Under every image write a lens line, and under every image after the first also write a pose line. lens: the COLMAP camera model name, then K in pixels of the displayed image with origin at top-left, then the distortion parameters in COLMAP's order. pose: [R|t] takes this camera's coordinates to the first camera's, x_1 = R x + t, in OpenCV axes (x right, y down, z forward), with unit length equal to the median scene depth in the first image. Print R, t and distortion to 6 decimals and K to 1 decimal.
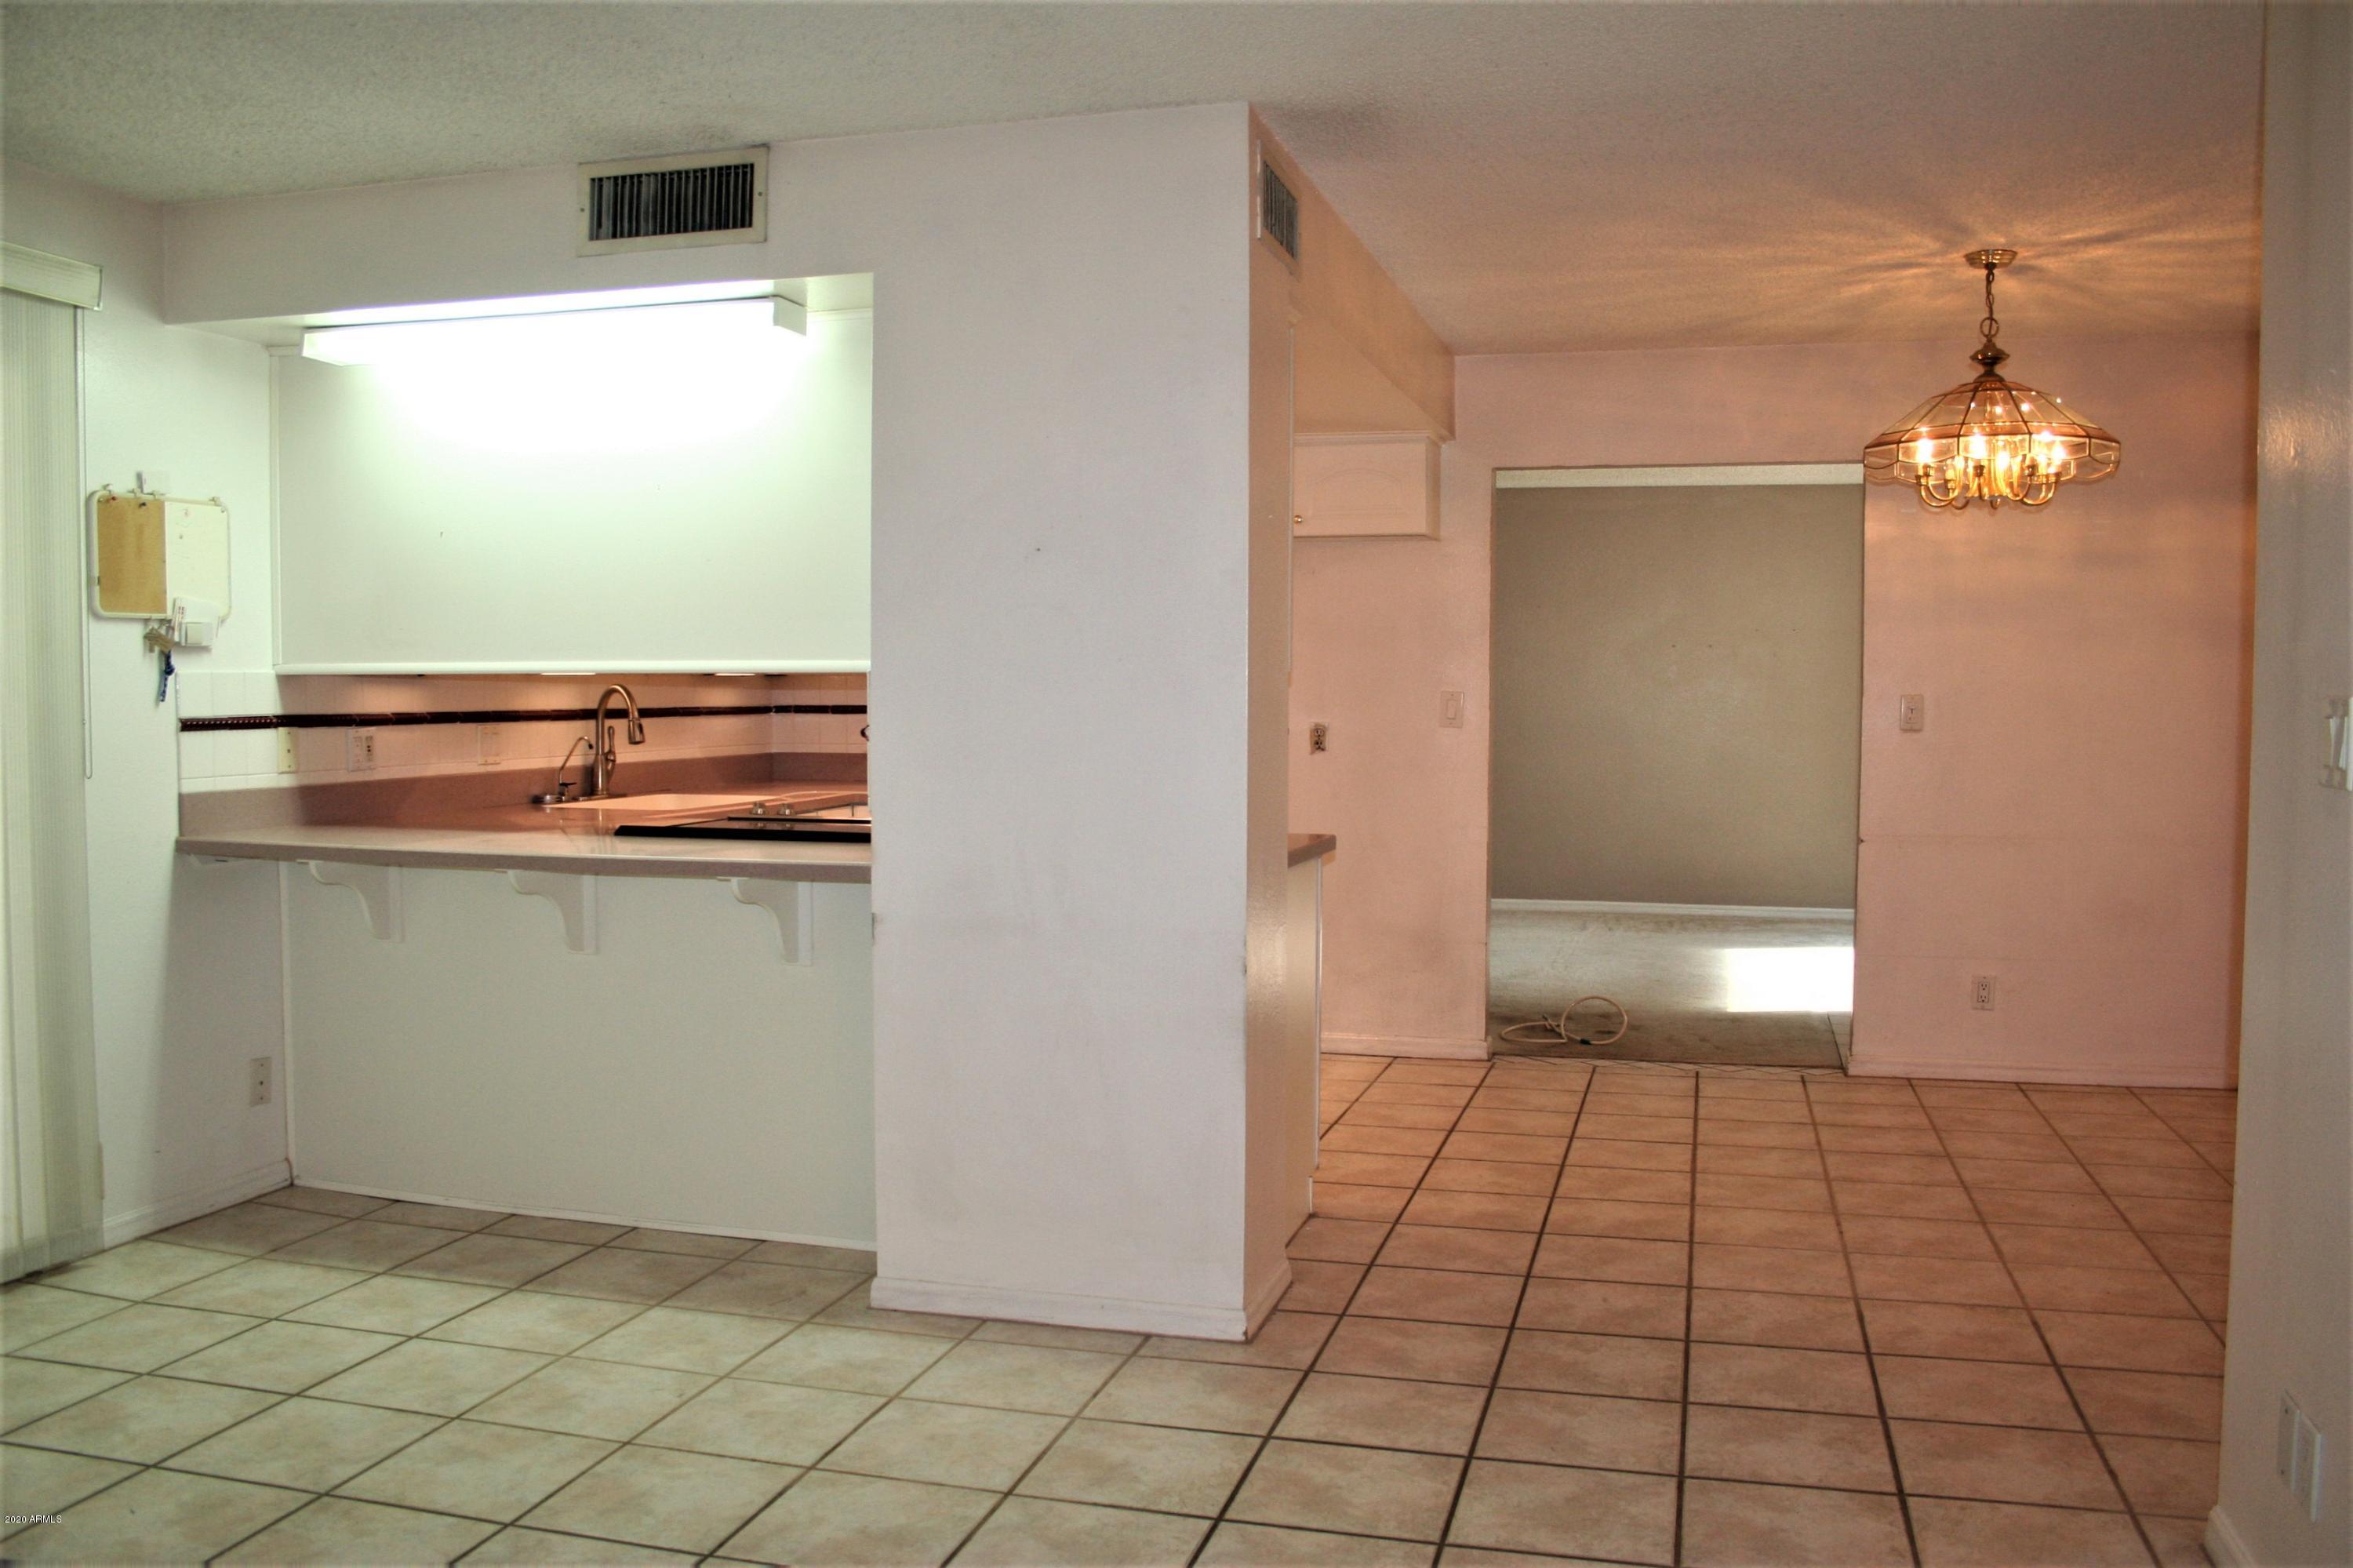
lens RADIAL K [[1964.9, 0, 1178.7], [0, 1964.9, 792.7], [0, 0, 1]] dist [-0.128025, 0.074213]
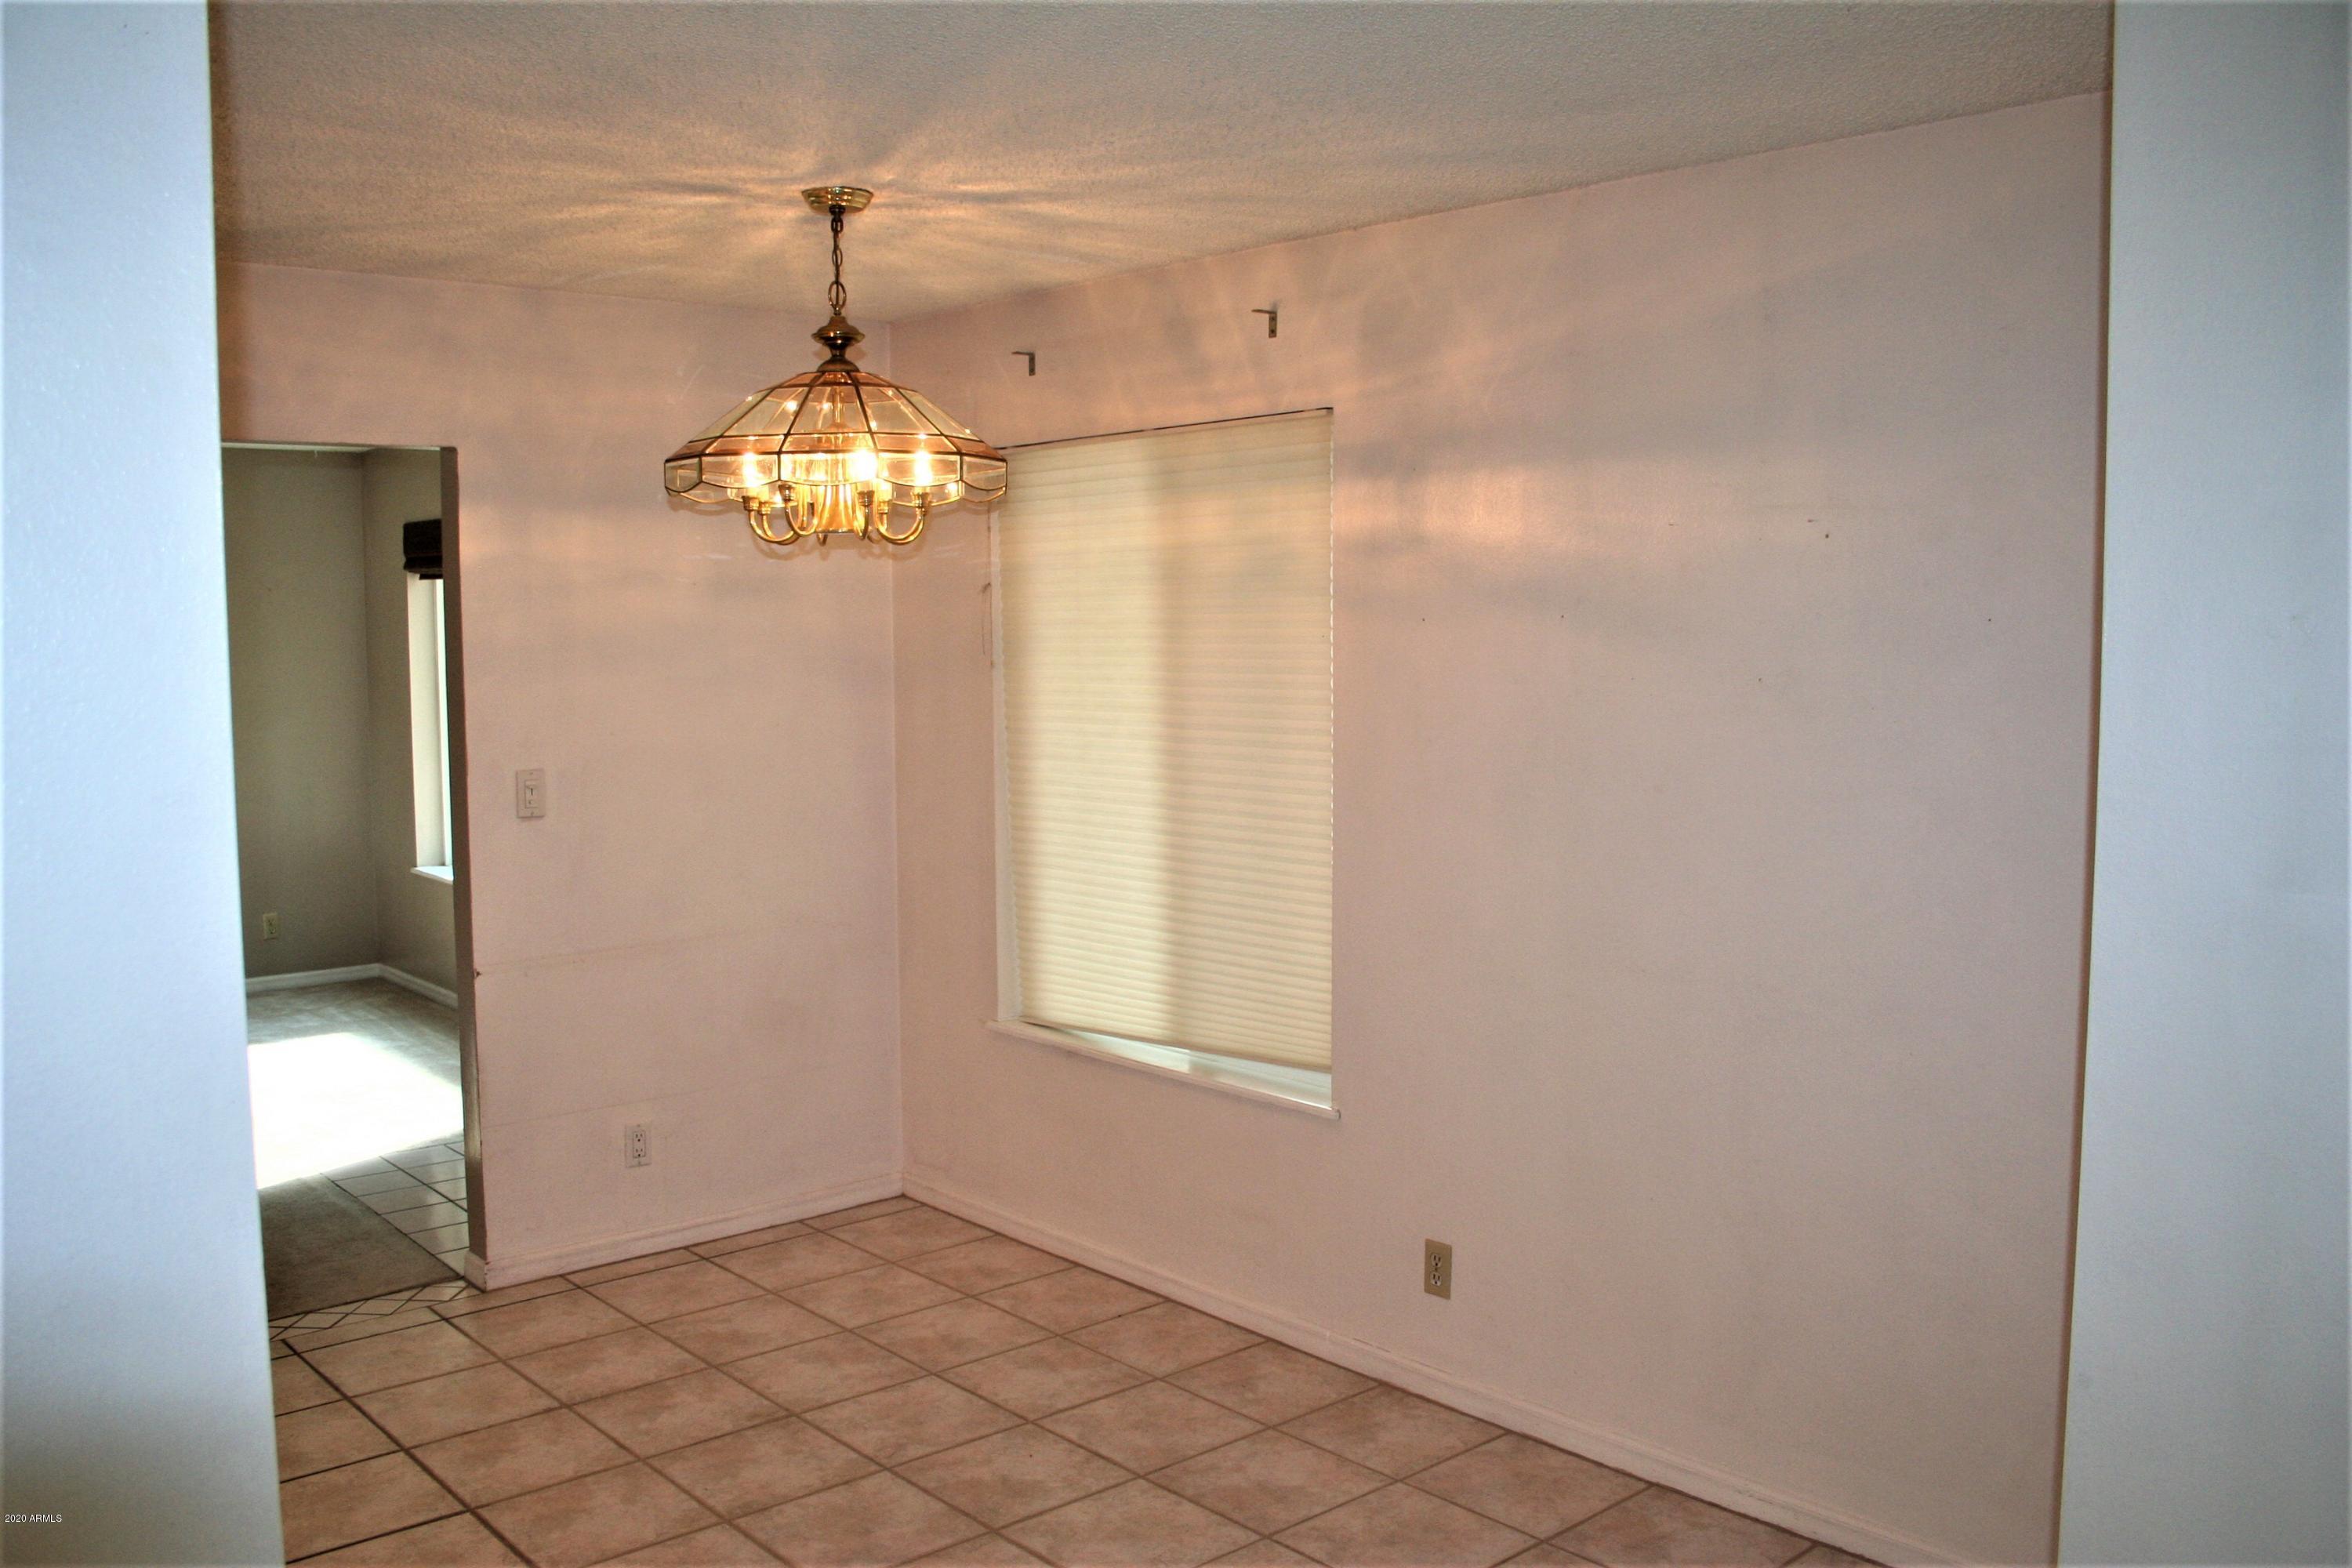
lens RADIAL K [[1964.0, 0, 1176.8], [0, 1964.0, 768.3], [0, 0, 1]] dist [-0.128025, 0.074213]
pose [[0.562708, -0.066242, 0.823998, -0.115571], [0.055827, 0.997554, 0.042071, -0.084441], [-0.824769, 0.022328, 0.565029, 0.462114]]
